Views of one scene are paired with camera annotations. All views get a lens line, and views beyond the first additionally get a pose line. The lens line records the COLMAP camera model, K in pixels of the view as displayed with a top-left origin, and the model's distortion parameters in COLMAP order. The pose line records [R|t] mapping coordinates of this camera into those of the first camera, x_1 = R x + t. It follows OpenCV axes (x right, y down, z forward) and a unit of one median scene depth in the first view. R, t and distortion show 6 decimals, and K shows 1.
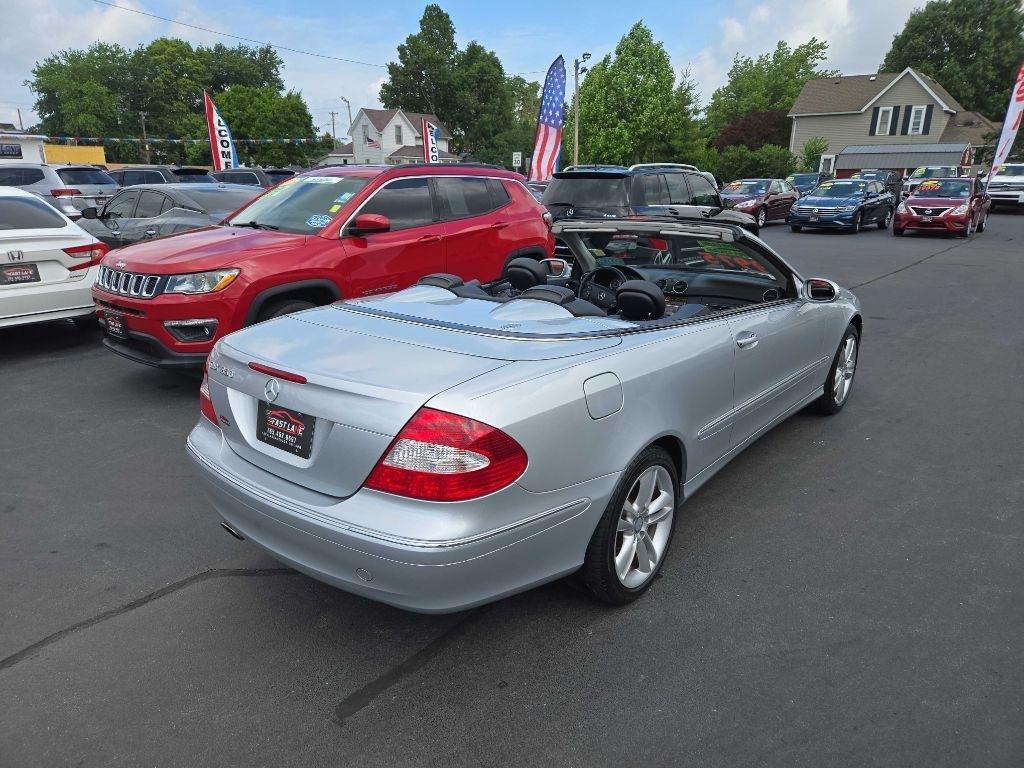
lens RADIAL K [[693.0, 0, 512.0], [0, 693.0, 384.0], [0, 0, 1]] dist [0.074418, -0.063150]
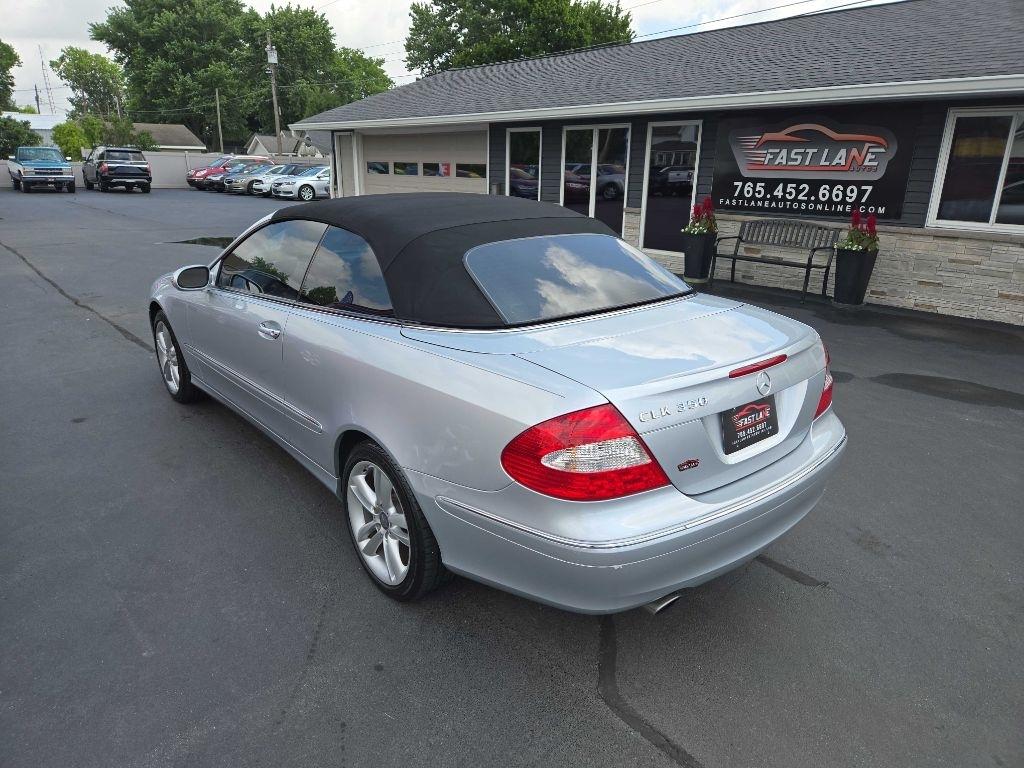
lens RADIAL K [[693.0, 0, 512.0], [0, 693.0, 384.0], [0, 0, 1]] dist [0.074418, -0.063150]
pose [[0.147236, -0.304867, 0.940945, -0.173574], [0.276976, 0.925961, 0.256671, -0.042773], [-0.949529, 0.222828, 0.220776, 0.141964]]
